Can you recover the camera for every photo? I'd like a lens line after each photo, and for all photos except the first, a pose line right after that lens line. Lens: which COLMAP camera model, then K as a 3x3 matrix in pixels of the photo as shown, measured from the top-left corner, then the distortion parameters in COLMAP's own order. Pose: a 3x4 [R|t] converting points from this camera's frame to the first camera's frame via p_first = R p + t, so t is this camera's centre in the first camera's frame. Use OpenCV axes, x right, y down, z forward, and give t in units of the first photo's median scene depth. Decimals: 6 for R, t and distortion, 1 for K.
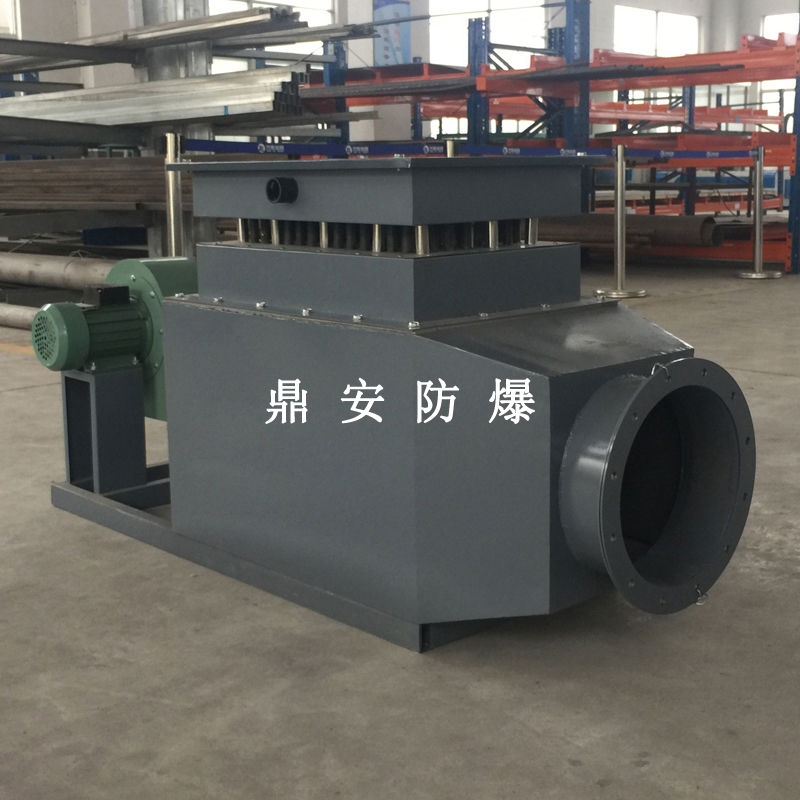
lens RADIAL K [[1199.3, 0, 400.0], [0, 1199.3, 400.0], [0, 0, 1]] dist [0.162671, -0.017888]
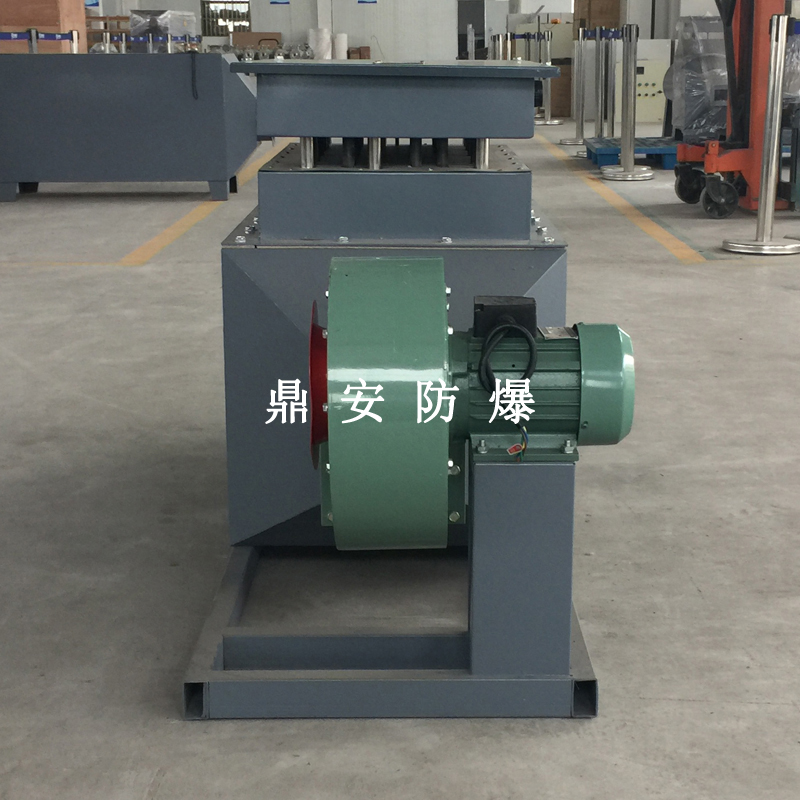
lens RADIAL K [[1544.5, 0, 400.0], [0, 1544.5, 400.0], [0, 0, 1]] dist [0.064601, 0.416801]
pose [[-0.692493, -0.146382, 0.706418, -0.937987], [0.145098, 0.930927, 0.335143, -0.383435], [-0.706682, 0.334584, -0.623421, 1.957715]]
